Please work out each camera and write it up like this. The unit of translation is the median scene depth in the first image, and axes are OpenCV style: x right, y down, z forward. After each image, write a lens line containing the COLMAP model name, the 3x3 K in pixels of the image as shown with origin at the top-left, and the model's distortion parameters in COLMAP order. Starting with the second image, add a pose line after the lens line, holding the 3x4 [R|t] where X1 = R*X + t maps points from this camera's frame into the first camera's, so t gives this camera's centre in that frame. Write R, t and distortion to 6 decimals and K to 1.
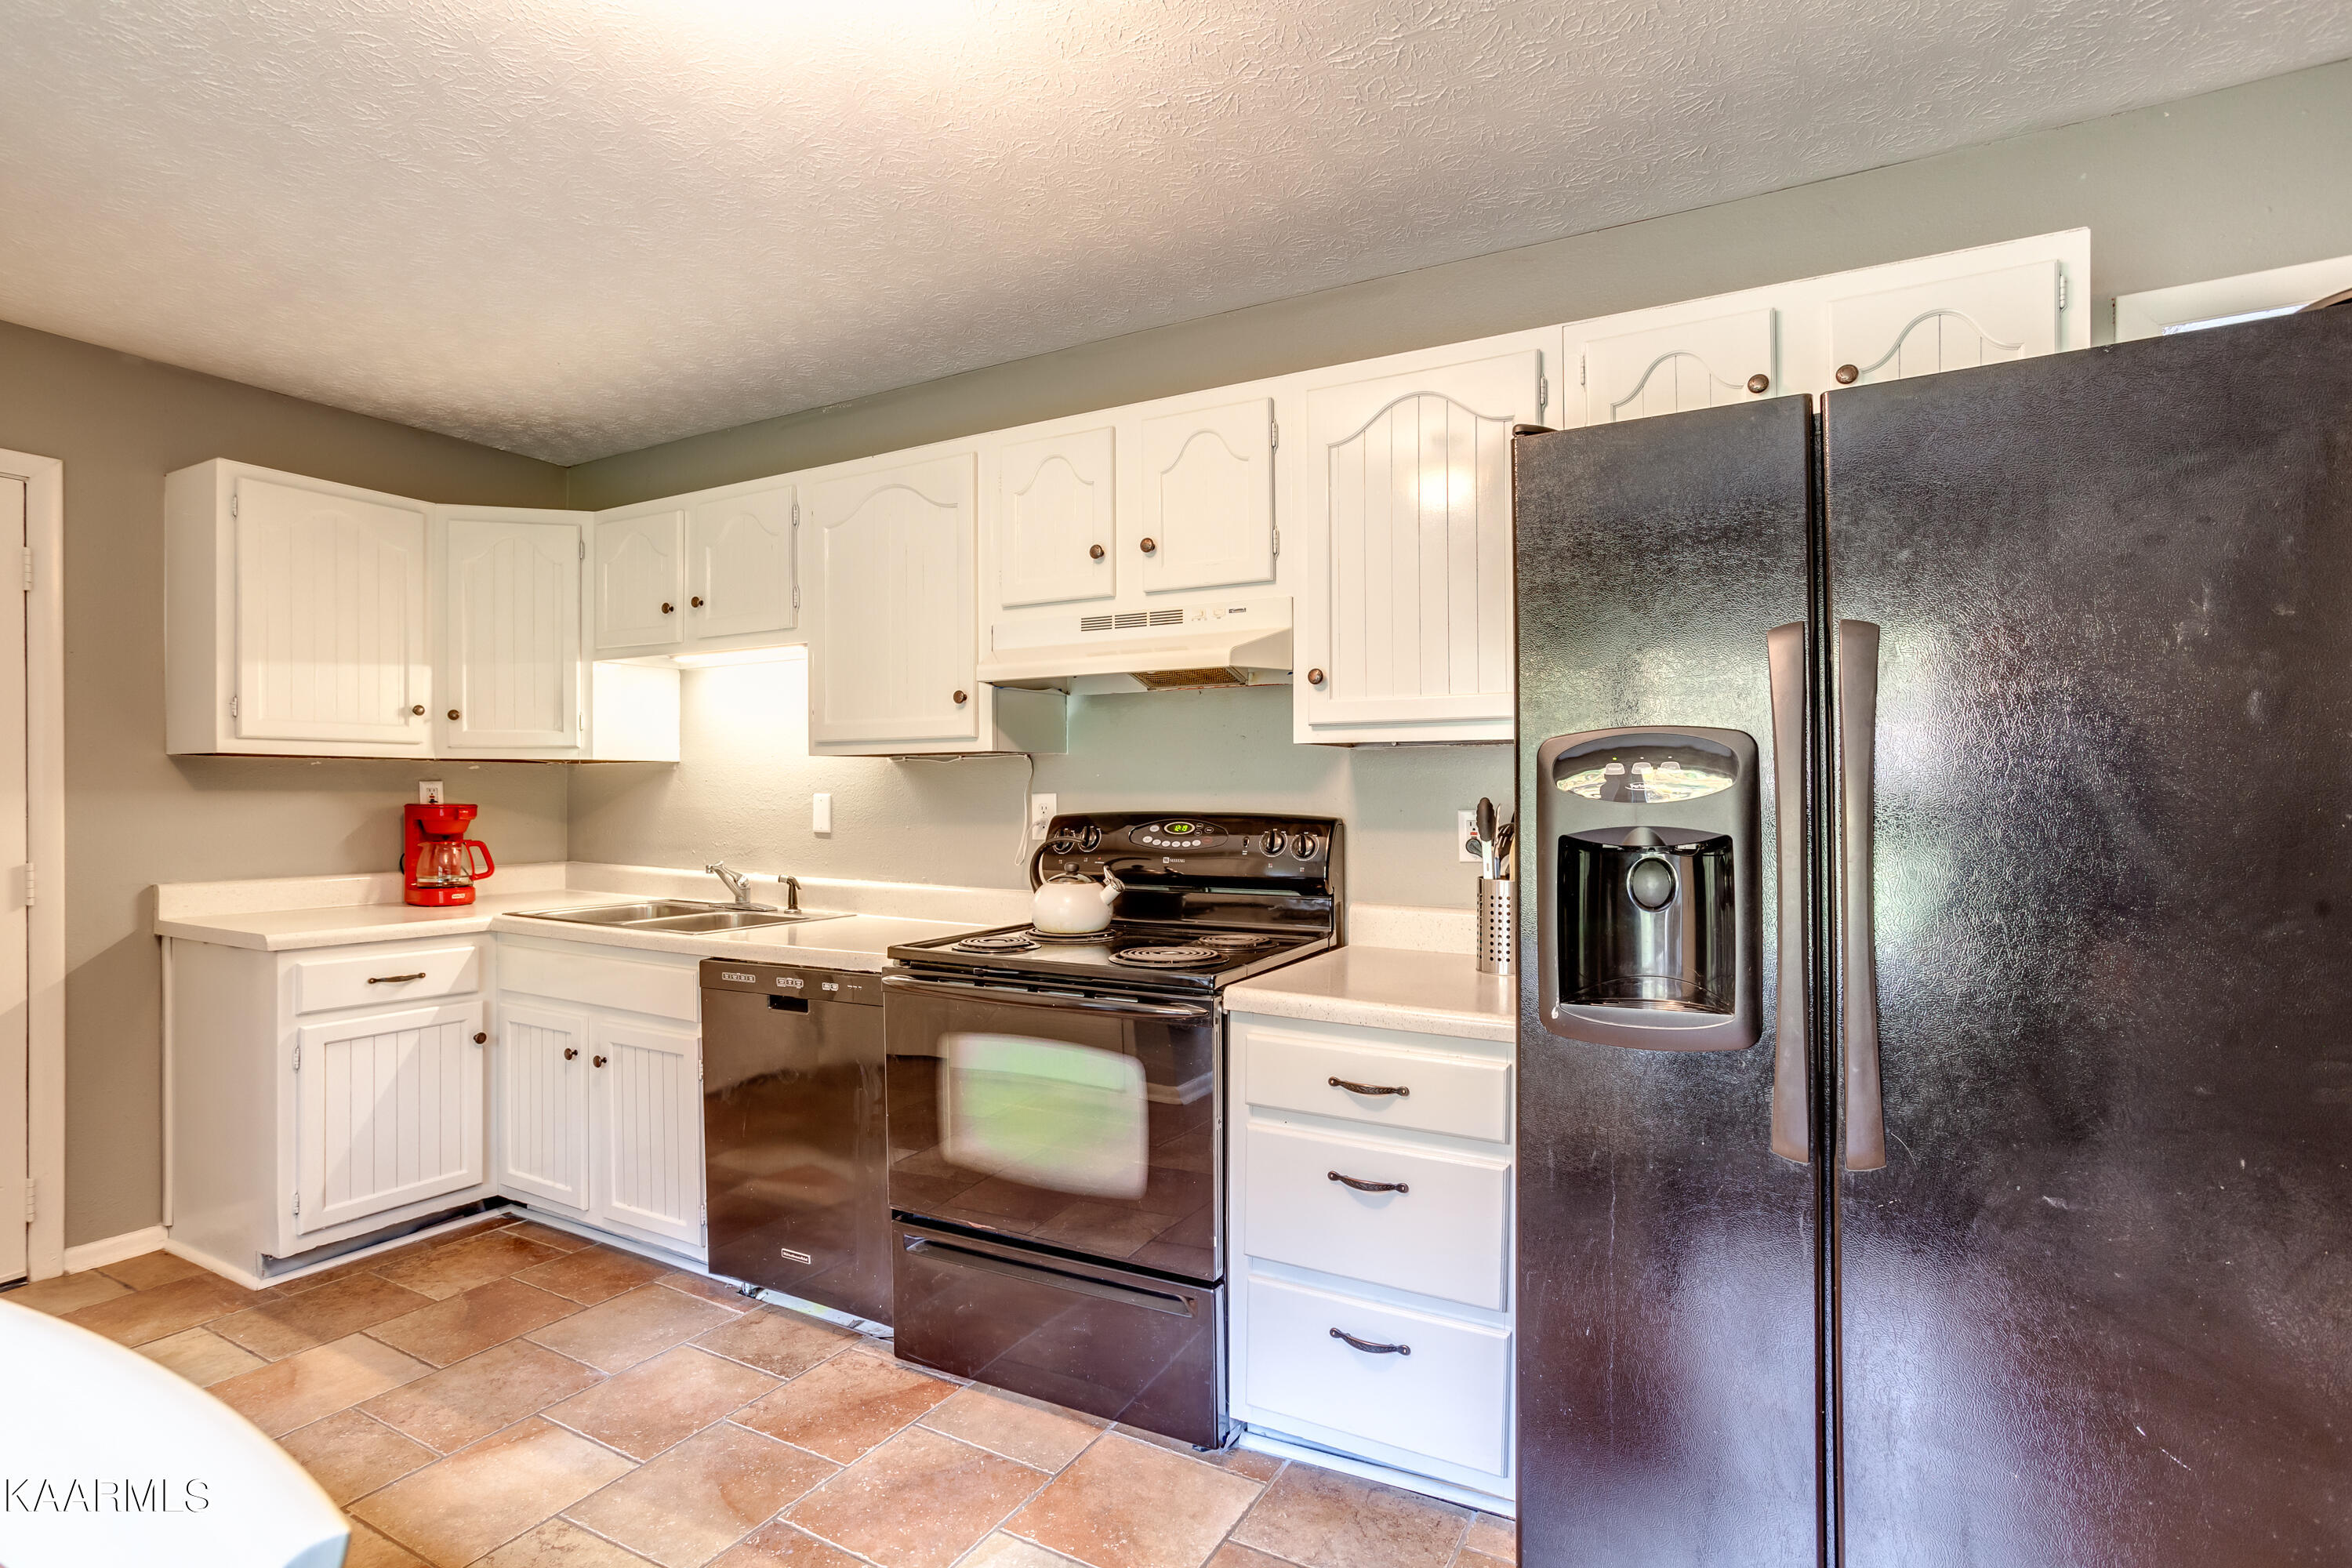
lens RADIAL K [[1144.9, 0, 1175.4], [0, 1144.9, 778.7], [0, 0, 1]] dist [-0.035524, 0.015381]
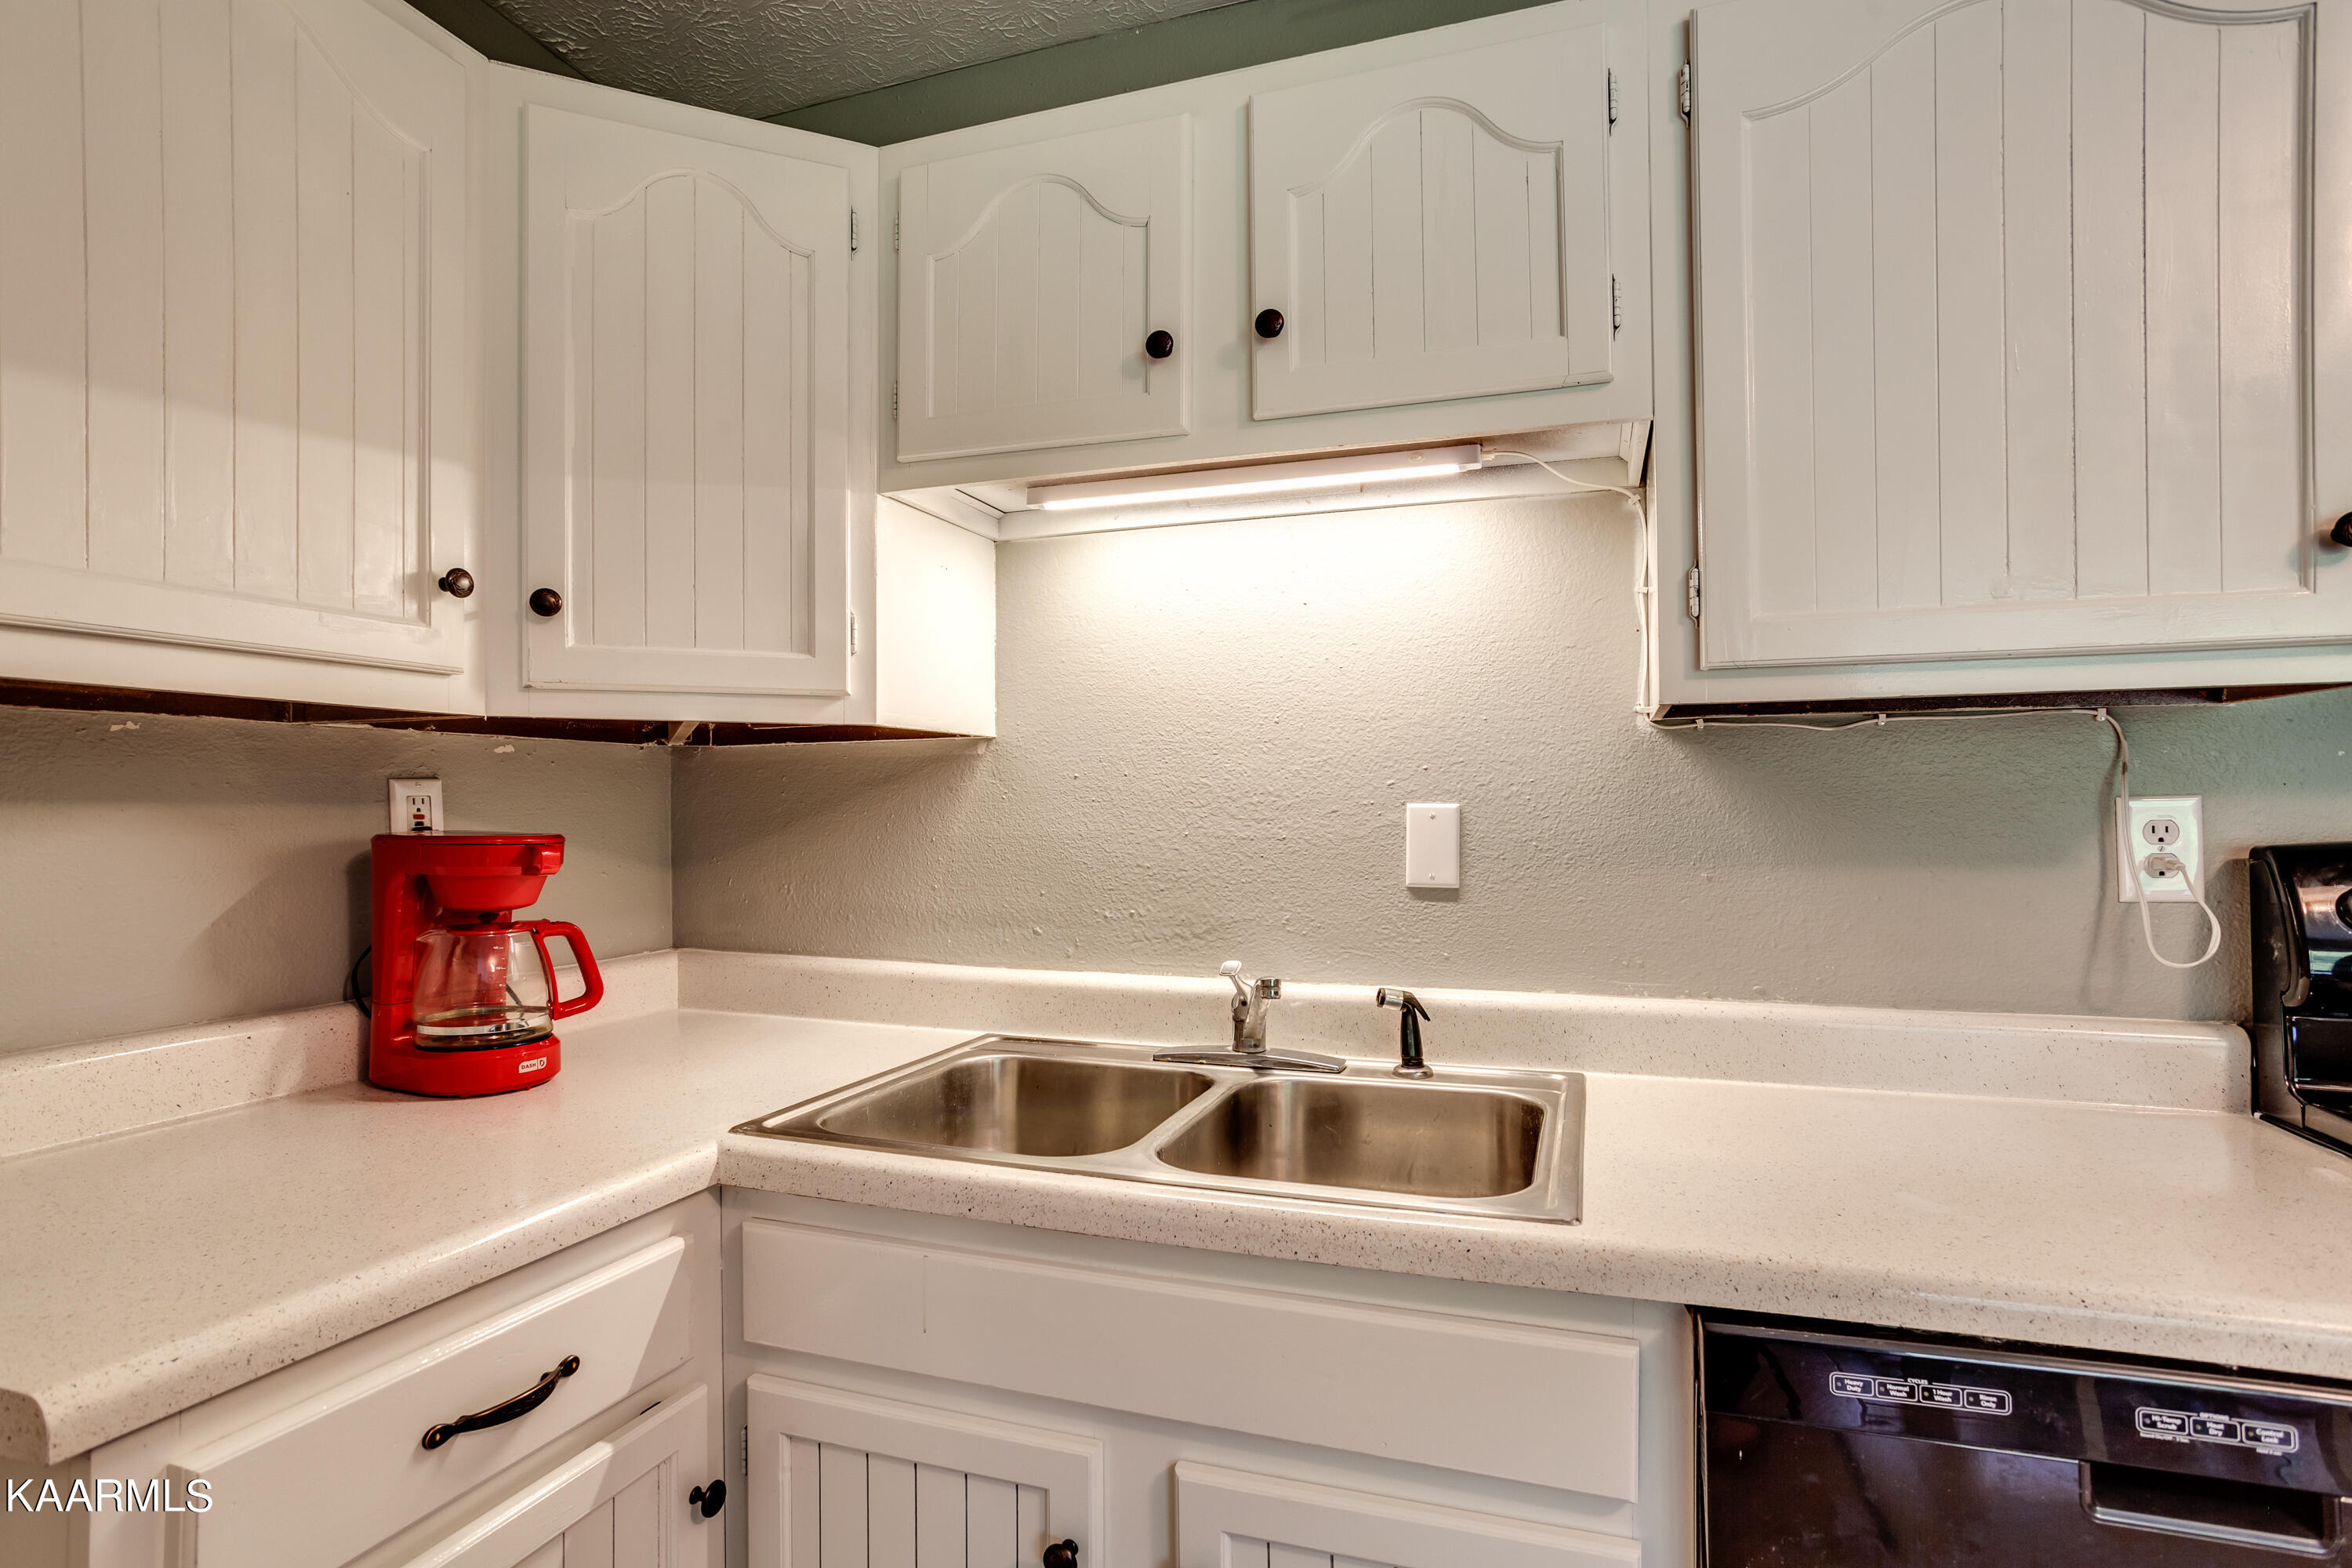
lens RADIAL K [[1144.9, 0, 1185.4], [0, 1144.9, 789.2], [0, 0, 1]] dist [-0.035524, 0.015381]
pose [[0.981782, -0.003298, 0.189982, -0.554142], [0.004347, 0.999978, -0.005104, 0.011159], [-0.189961, 0.005837, 0.981774, 0.646945]]
